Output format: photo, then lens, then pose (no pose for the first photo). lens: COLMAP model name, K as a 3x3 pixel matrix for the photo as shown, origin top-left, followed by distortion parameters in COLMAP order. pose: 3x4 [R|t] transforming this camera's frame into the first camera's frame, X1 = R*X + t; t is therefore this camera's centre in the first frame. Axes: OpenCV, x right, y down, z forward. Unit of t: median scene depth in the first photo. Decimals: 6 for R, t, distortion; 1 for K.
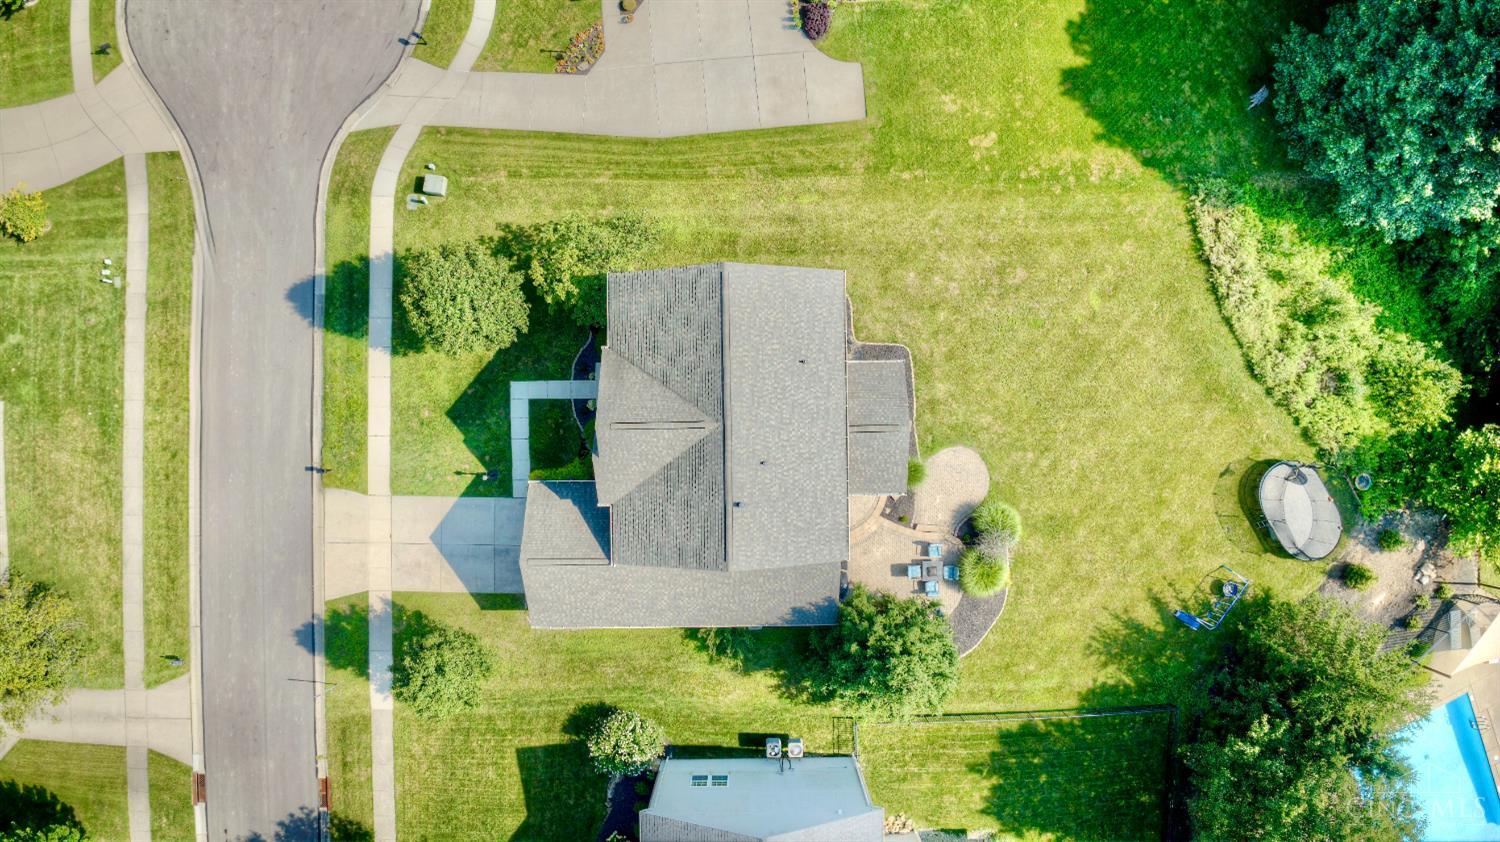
lens RADIAL K [[1053.4, 0, 750.0], [0, 1053.4, 421.0], [0, 0, 1]] dist [-0.100880, -0.019330]
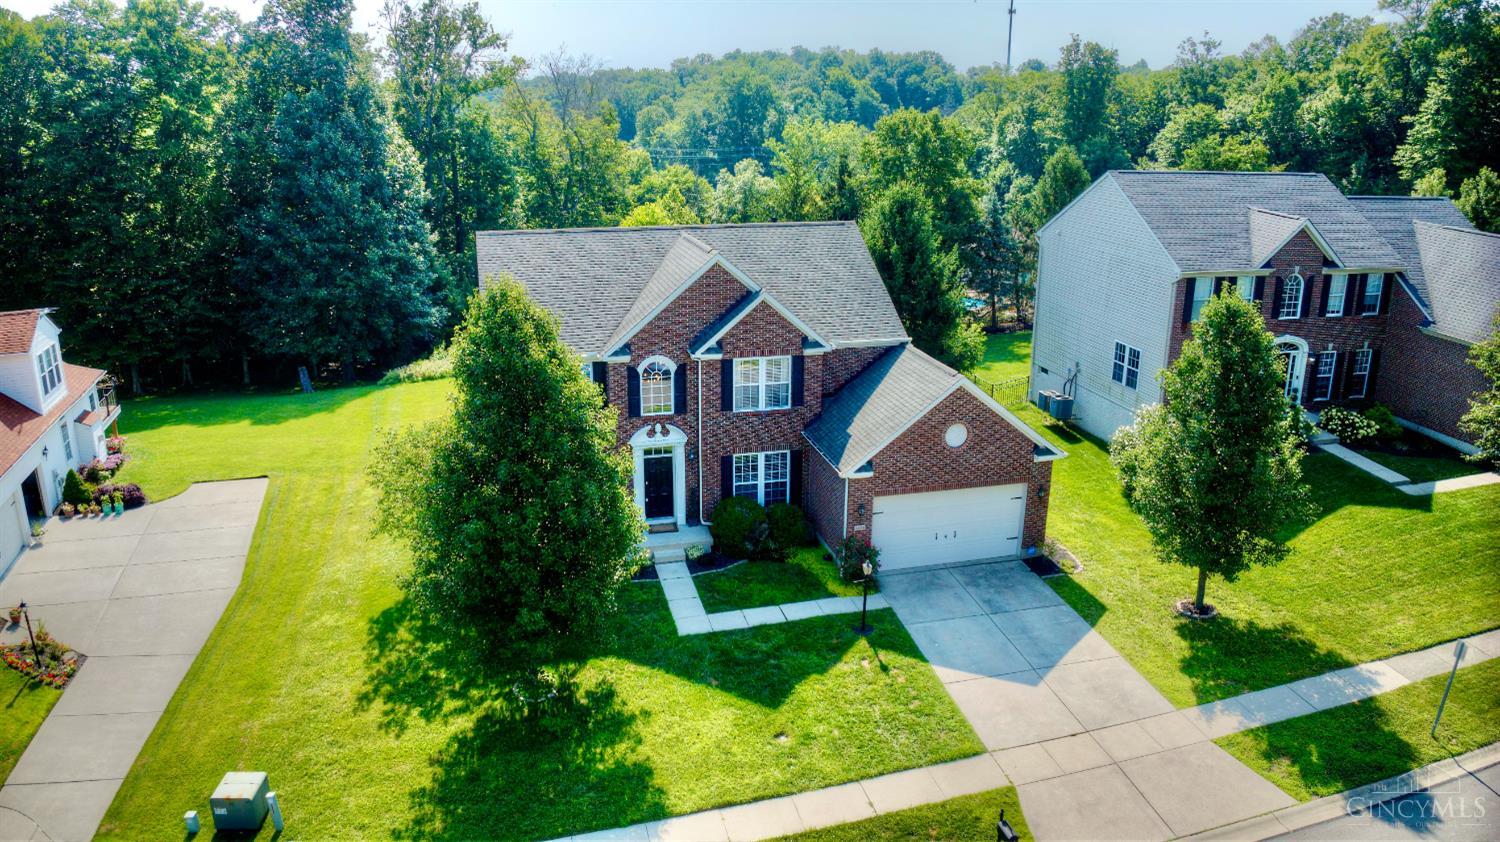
lens RADIAL K [[1053.4, 0, 750.0], [0, 1053.4, 421.0], [0, 0, 1]] dist [-0.100880, -0.019330]
pose [[-0.229774, -0.294091, 0.927747, -0.672155], [0.973234, -0.065024, 0.220427, -0.109303], [-0.004500, 0.953563, 0.301160, 0.732366]]
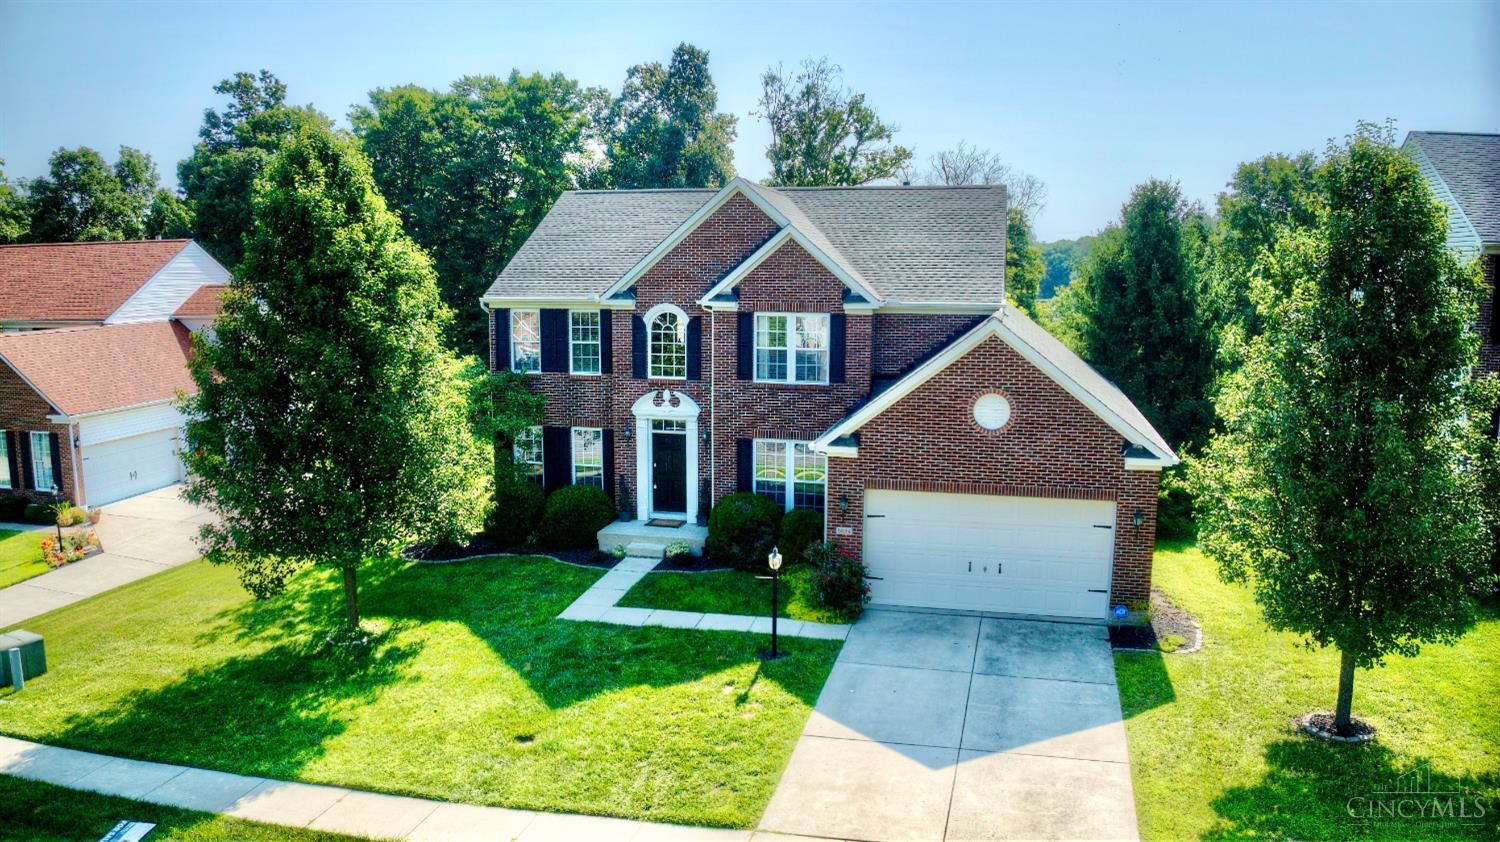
lens RADIAL K [[1053.4, 0, 750.0], [0, 1053.4, 421.0], [0, 0, 1]] dist [-0.100880, -0.019330]
pose [[0.259280, -0.142545, 0.955225, -0.567227], [0.965798, 0.041136, -0.256011, 0.130013], [-0.002801, 0.988933, 0.148336, 0.853389]]
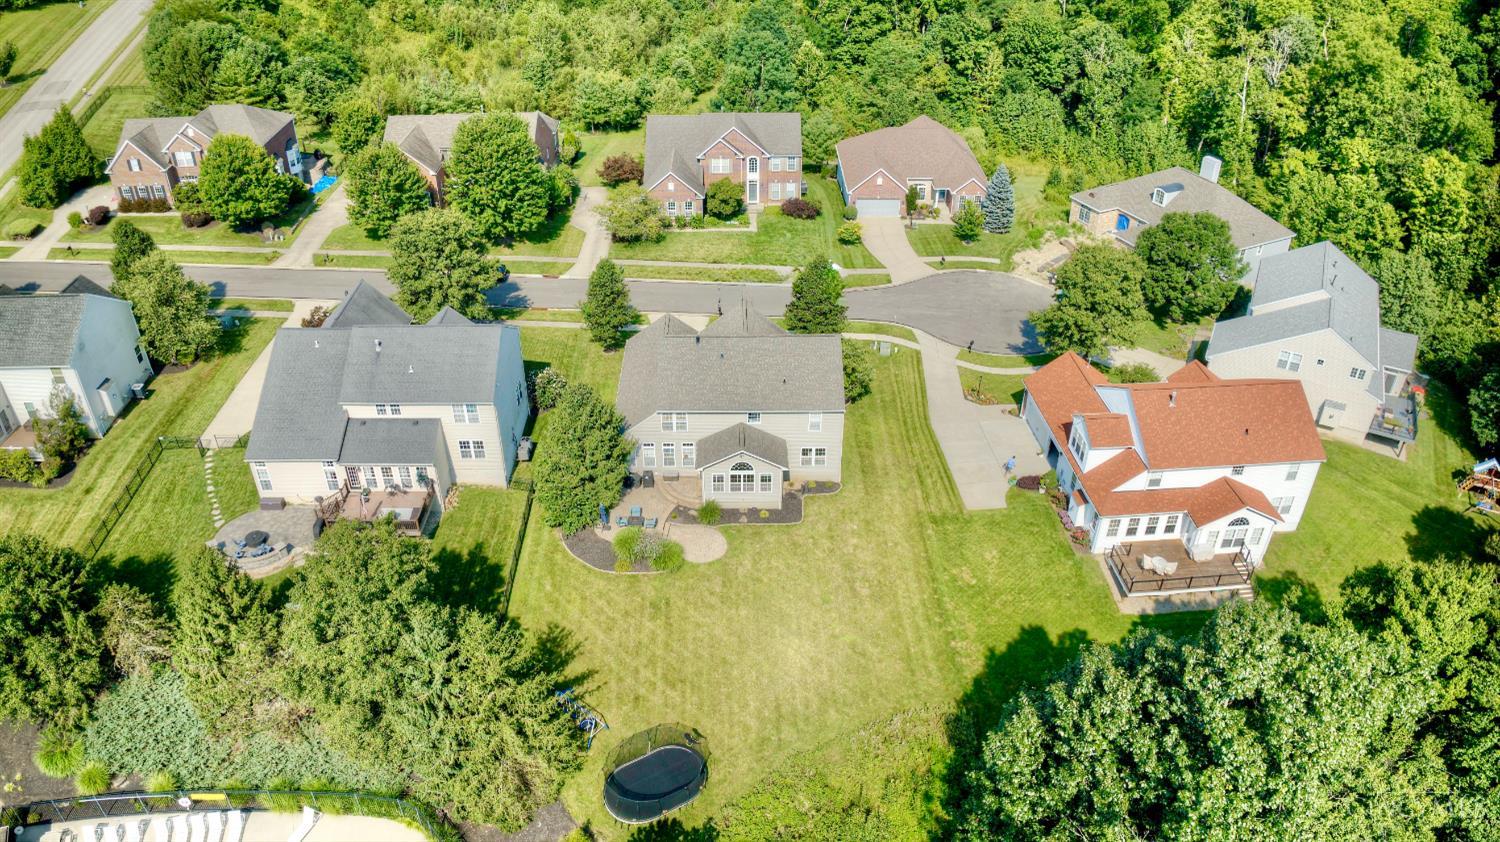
lens RADIAL K [[1053.4, 0, 750.0], [0, 1053.4, 421.0], [0, 0, 1]] dist [-0.100880, -0.019330]
pose [[0.001935, 0.550612, -0.834759, 1.202958], [-0.999995, -0.001163, -0.003085, -0.000299], [-0.002670, 0.834760, 0.550607, 0.145570]]
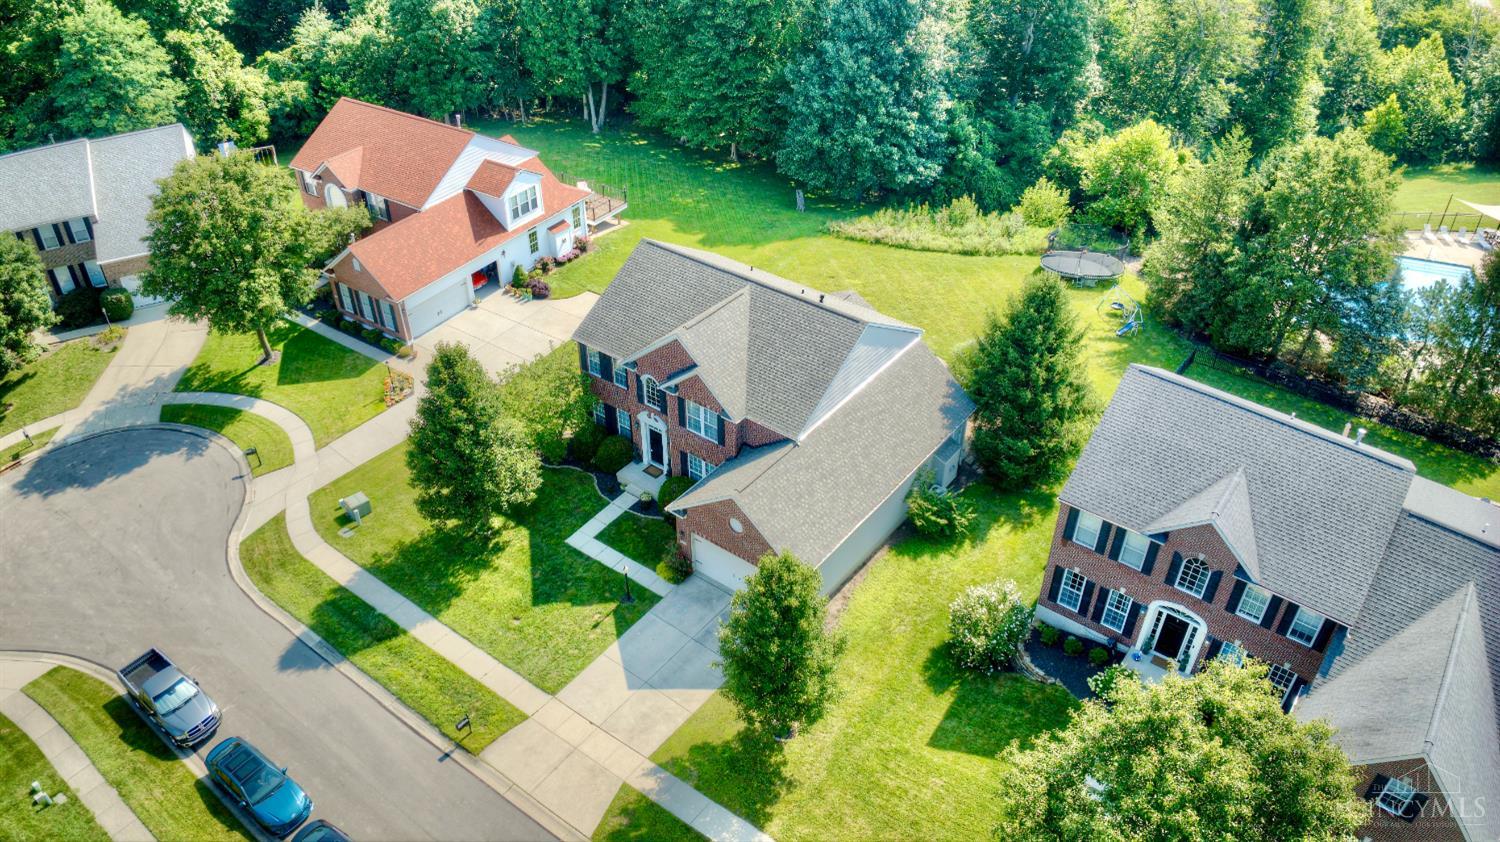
lens RADIAL K [[1053.4, 0, 750.0], [0, 1053.4, 421.0], [0, 0, 1]] dist [-0.100880, -0.019330]
pose [[0.617590, -0.474143, 0.627512, -0.631527], [0.786500, 0.371064, -0.493690, 0.480325], [0.001232, 0.798436, 0.602078, 0.376315]]
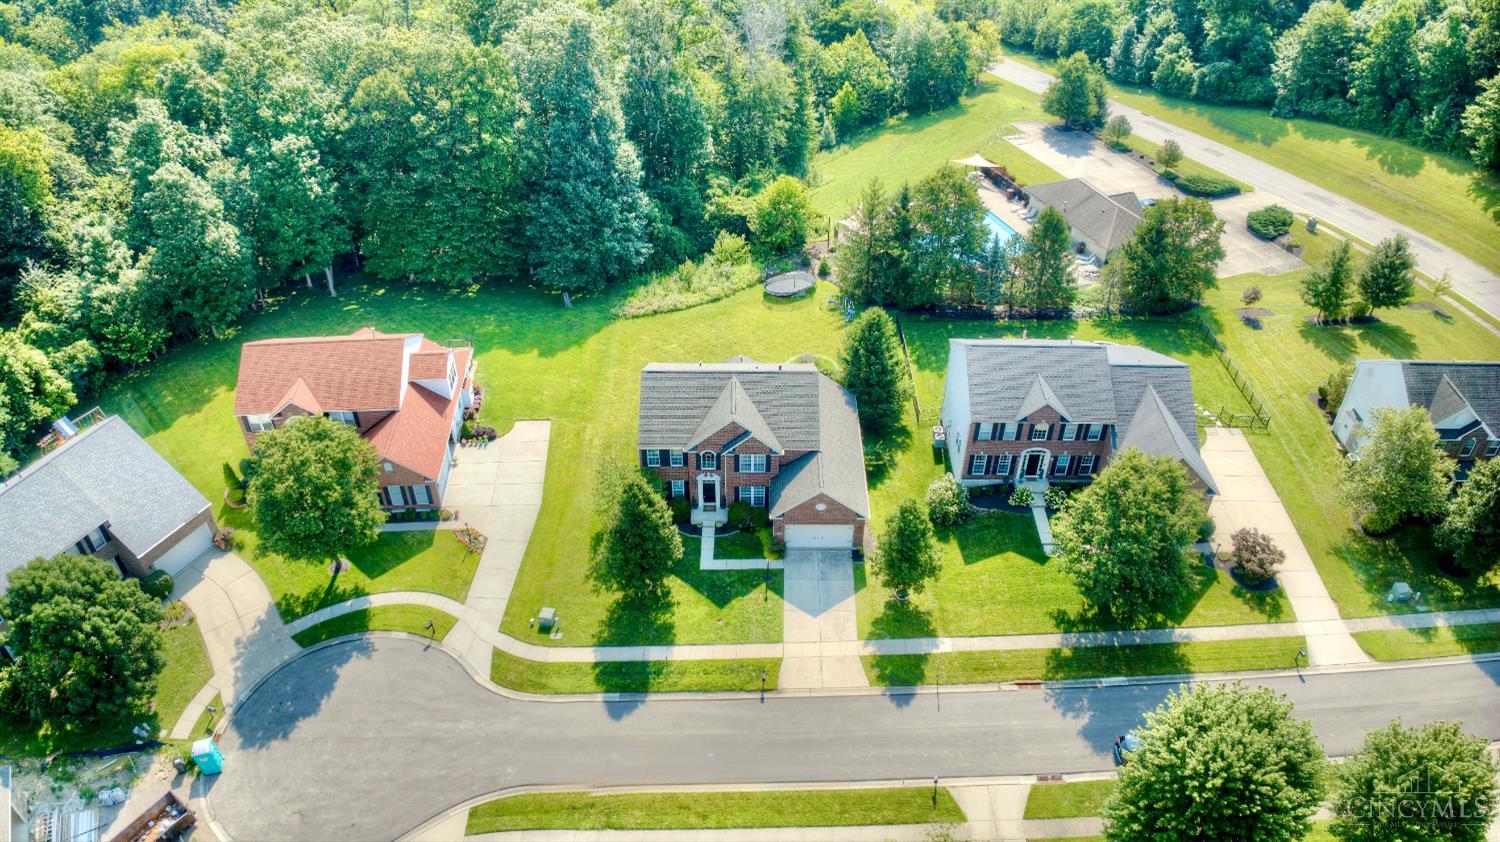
lens RADIAL K [[1053.4, 0, 750.0], [0, 1053.4, 421.0], [0, 0, 1]] dist [-0.100880, -0.019330]
pose [[0.019045, -0.618260, 0.785743, -1.180420], [0.999812, 0.014584, -0.012758, 0.042401], [-0.003572, 0.785838, 0.618422, -0.015266]]
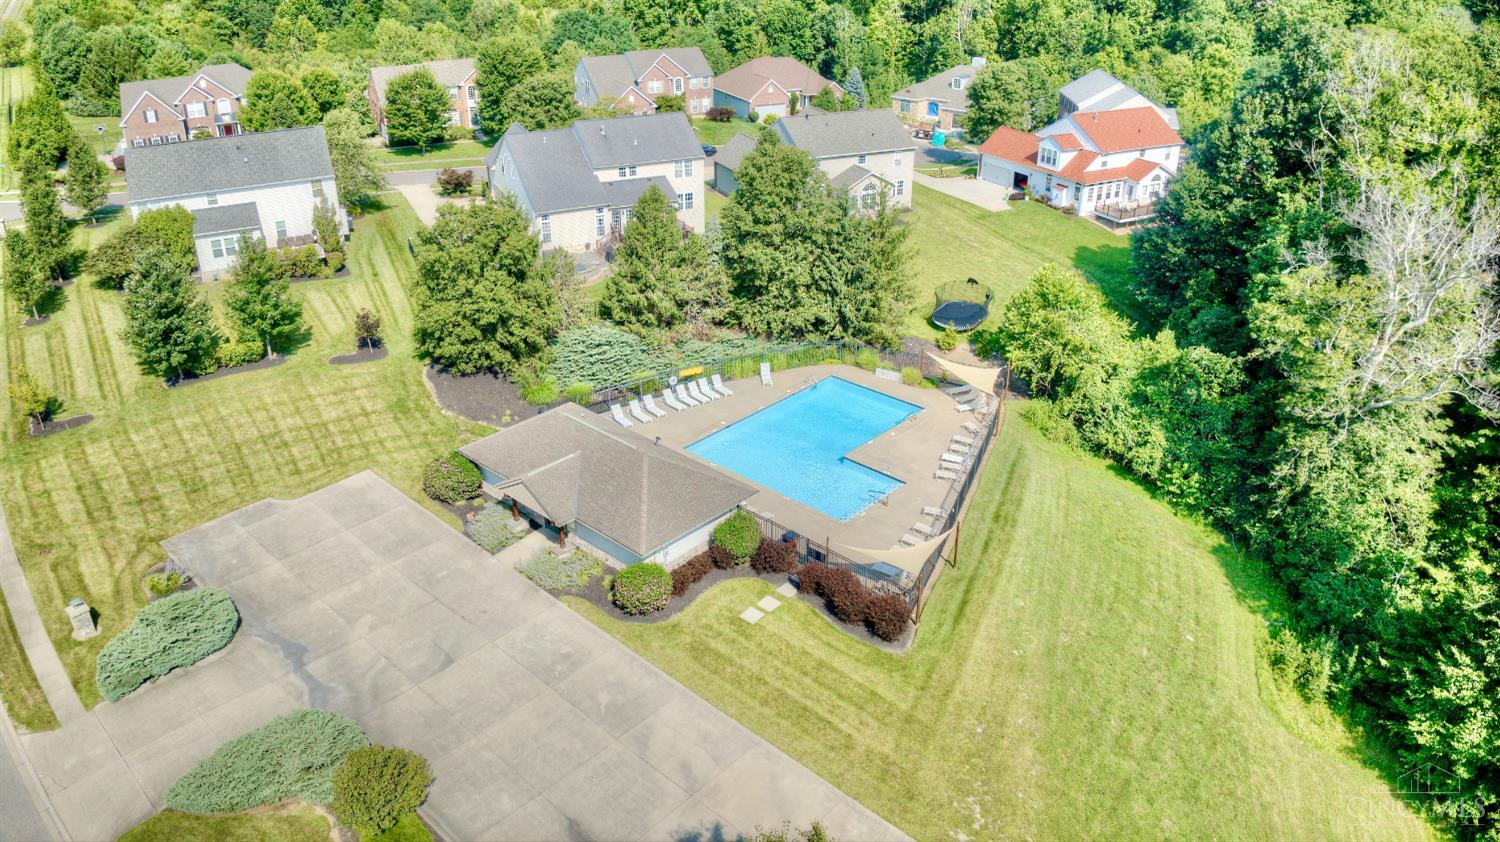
lens RADIAL K [[1053.4, 0, 750.0], [0, 1053.4, 421.0], [0, 0, 1]] dist [-0.100880, -0.019330]
pose [[0.419779, 0.408872, -0.810314, 1.739646], [-0.907626, 0.189019, -0.374815, 0.987924], [-0.000087, 0.892802, 0.450449, 0.448571]]
